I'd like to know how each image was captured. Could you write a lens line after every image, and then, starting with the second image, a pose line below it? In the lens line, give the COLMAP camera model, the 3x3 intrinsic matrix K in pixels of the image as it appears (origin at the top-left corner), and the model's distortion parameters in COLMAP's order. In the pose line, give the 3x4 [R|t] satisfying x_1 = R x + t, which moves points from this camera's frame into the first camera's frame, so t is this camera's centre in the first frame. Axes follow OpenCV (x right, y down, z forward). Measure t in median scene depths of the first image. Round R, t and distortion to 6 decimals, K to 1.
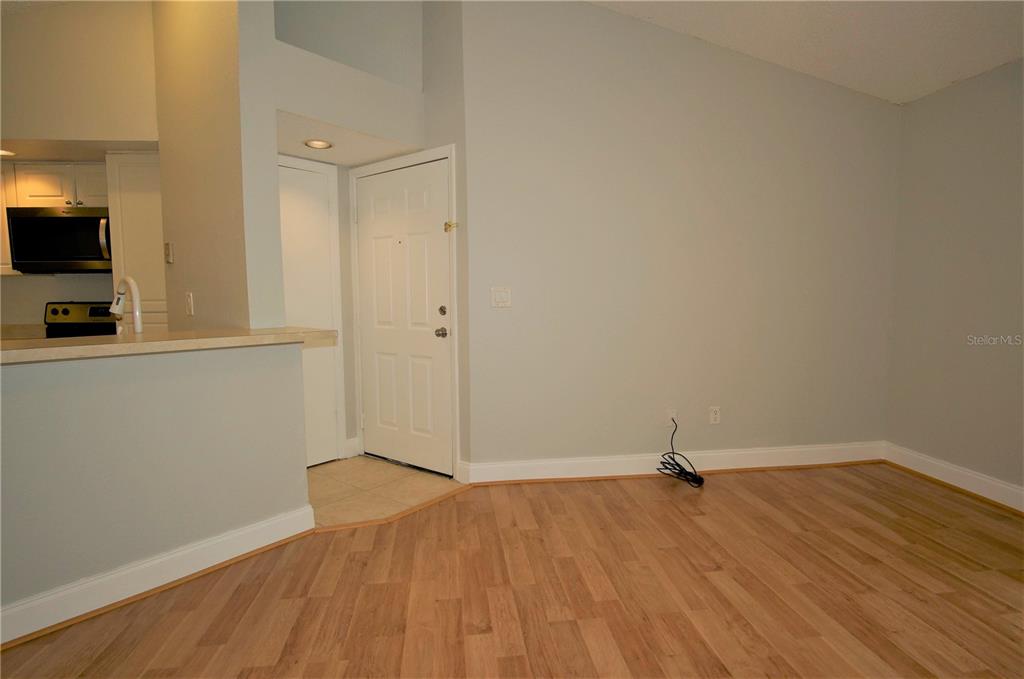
lens RADIAL K [[547.8, 0, 508.4], [0, 547.8, 338.2], [0, 0, 1]] dist [-0.033055, 0.009102]
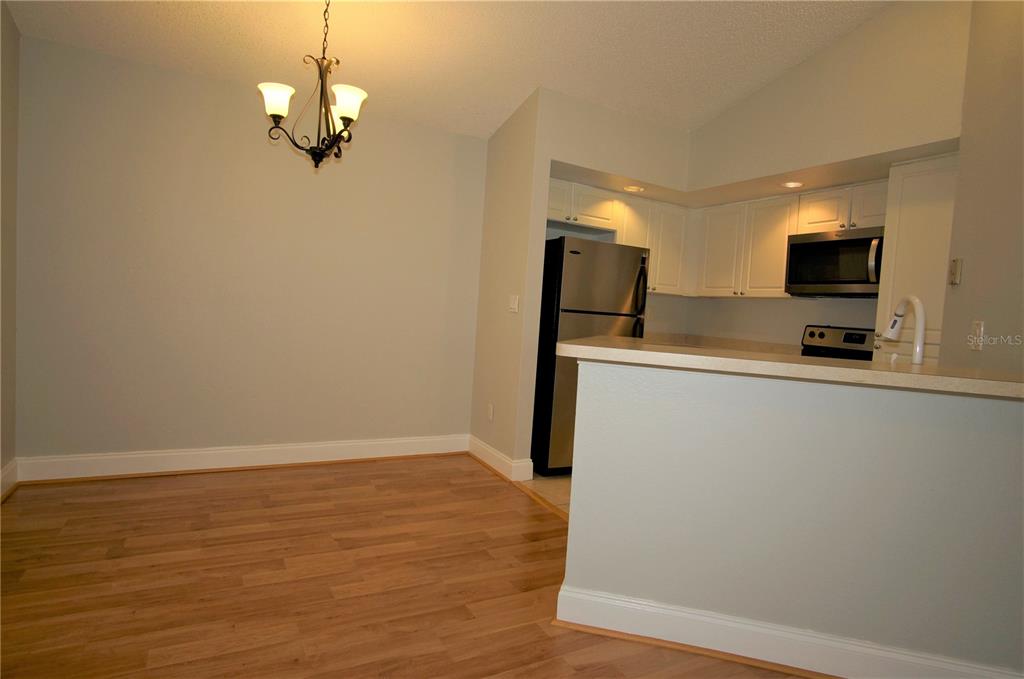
lens RADIAL K [[547.8, 0, 508.4], [0, 547.8, 338.2], [0, 0, 1]] dist [-0.033055, 0.009102]
pose [[0.373053, 0.080272, -0.924331, -0.110787], [-0.140632, 0.989632, 0.029185, 0.009695], [0.917090, 0.119103, 0.380474, 0.081611]]
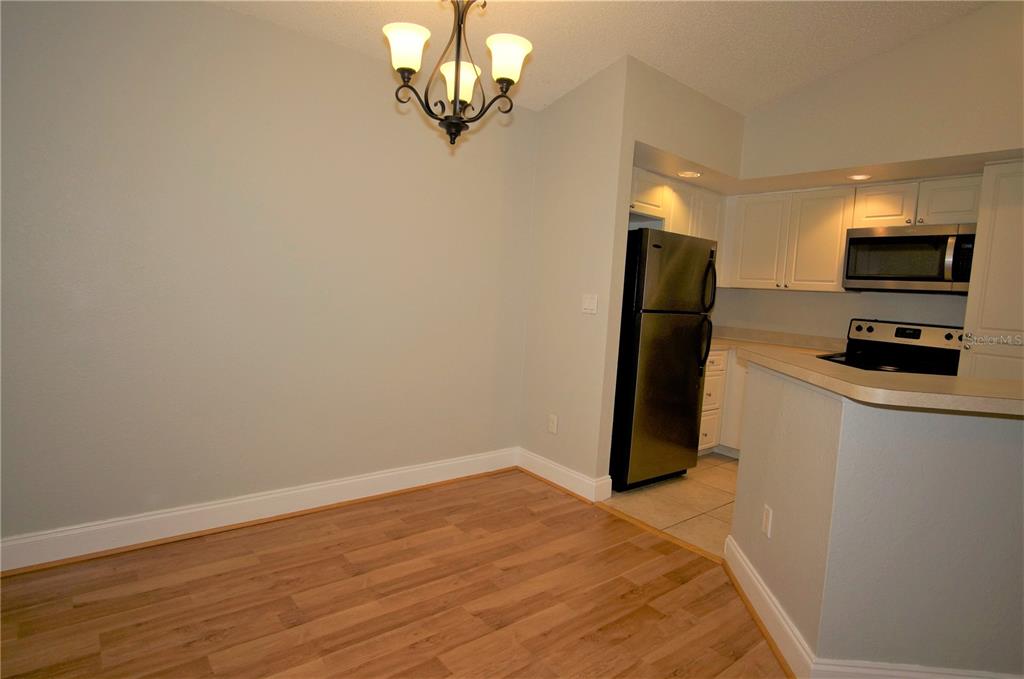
lens RADIAL K [[547.8, 0, 508.4], [0, 547.8, 338.2], [0, 0, 1]] dist [-0.033055, 0.009102]
pose [[0.540814, 0.114996, -0.833244, -0.370512], [-0.127627, 0.990360, 0.053844, -0.000870], [0.831404, 0.077225, 0.550277, -0.132415]]
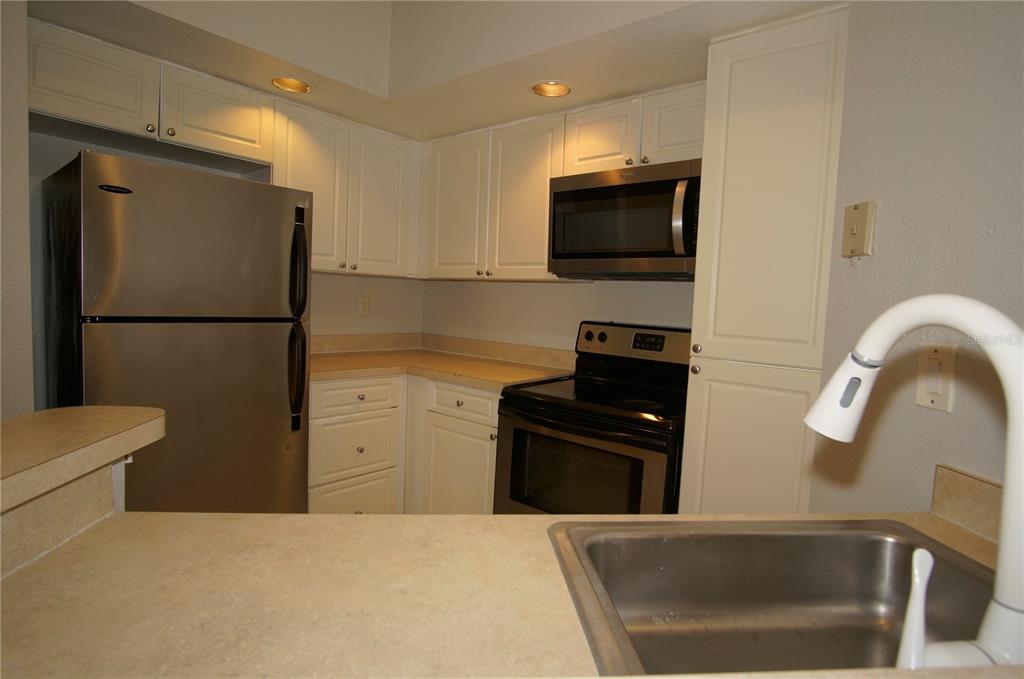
lens RADIAL K [[547.8, 0, 508.4], [0, 547.8, 338.2], [0, 0, 1]] dist [-0.033055, 0.009102]
pose [[0.685393, 0.091362, -0.722419, -0.452691], [-0.104703, 0.994153, 0.026391, -0.057927], [0.720607, 0.057551, 0.690951, 0.491626]]
